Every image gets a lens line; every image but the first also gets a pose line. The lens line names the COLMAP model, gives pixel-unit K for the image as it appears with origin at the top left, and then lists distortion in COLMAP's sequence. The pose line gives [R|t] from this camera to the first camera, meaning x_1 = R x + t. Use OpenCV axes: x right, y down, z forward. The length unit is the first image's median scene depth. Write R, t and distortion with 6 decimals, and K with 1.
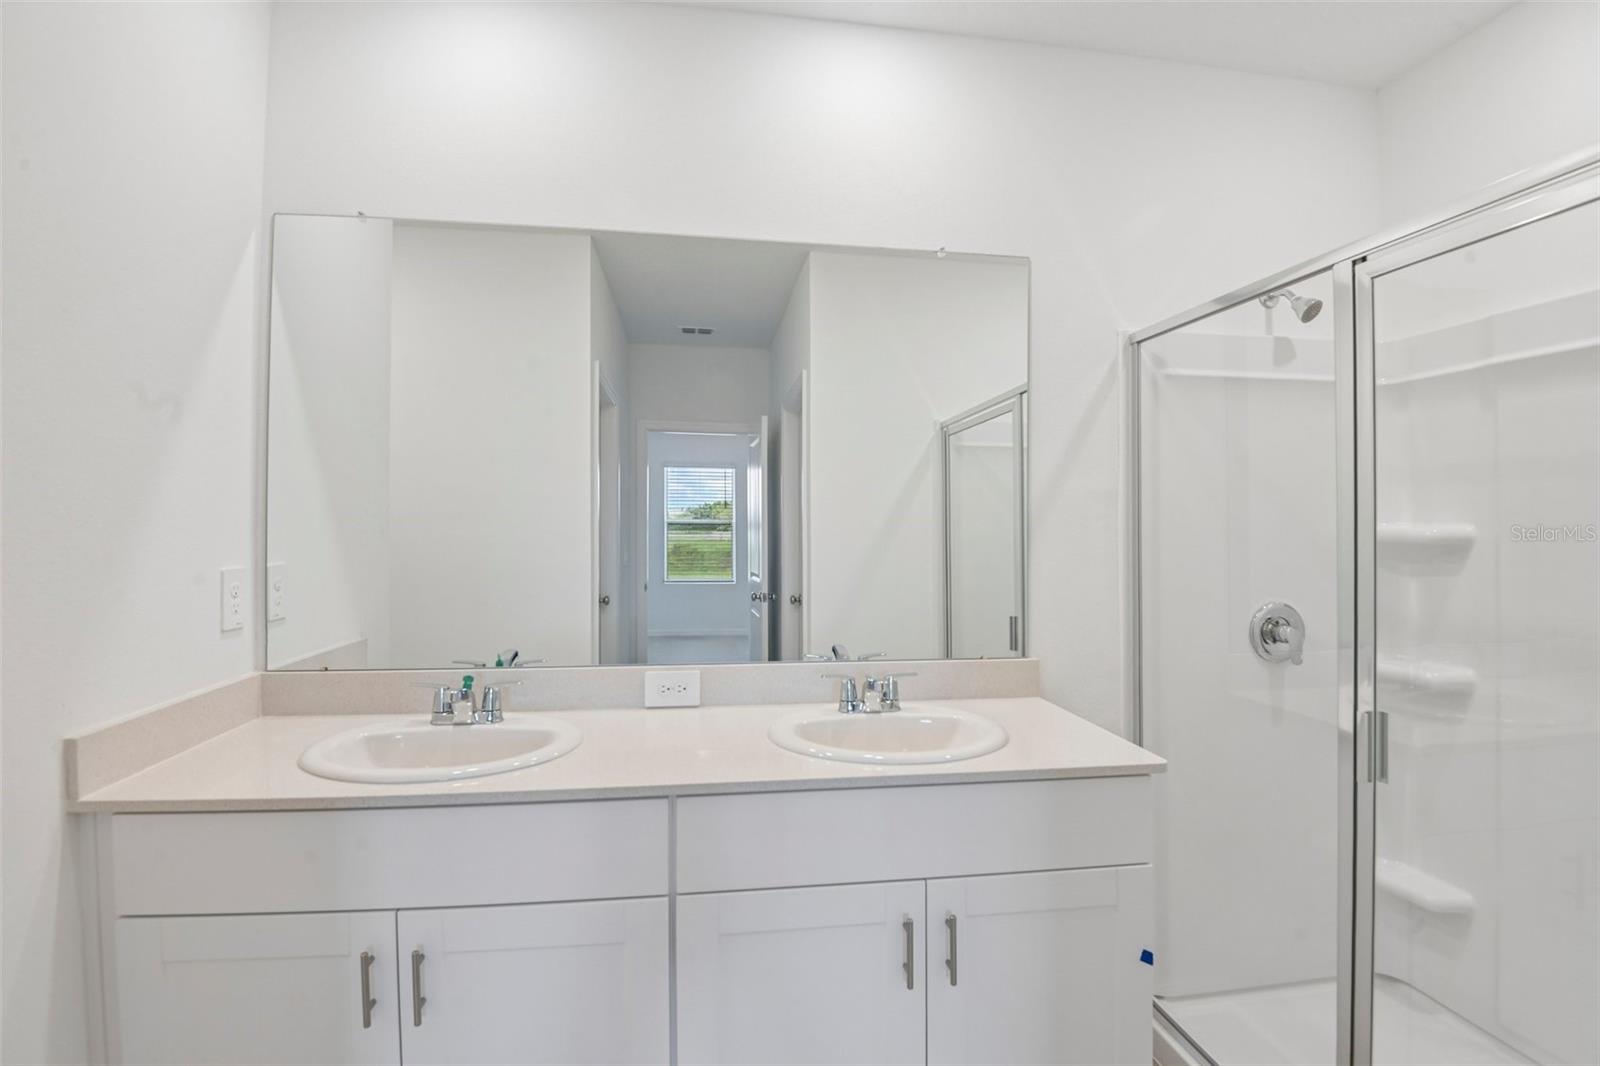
lens RADIAL K [[739.6, 0, 802.1], [0, 739.6, 530.7], [0, 0, 1]] dist [-0.019936, -0.012102]
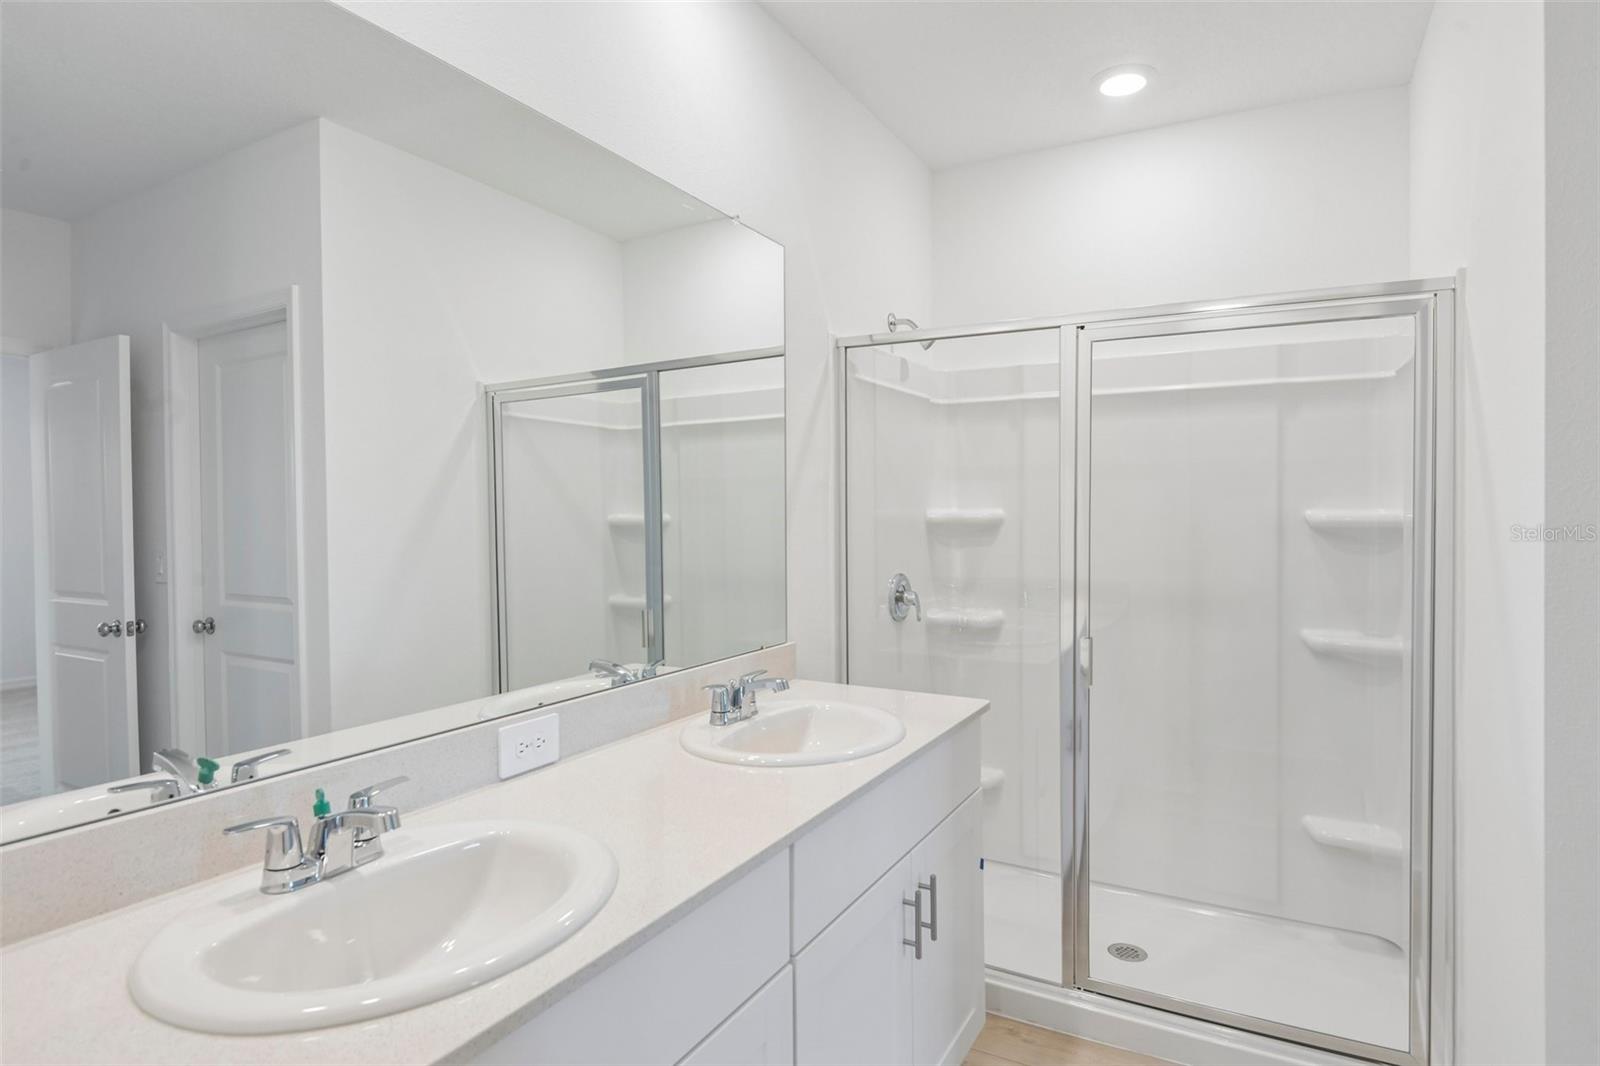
lens RADIAL K [[831.2, 0, 831.6], [0, 831.2, 526.8], [0, 0, 1]] dist [-0.000866, -0.007497]
pose [[0.621864, -0.022796, 0.782793, -0.555120], [0.010376, 0.999728, 0.020871, -0.011712], [-0.783057, -0.004856, 0.621931, 0.236249]]
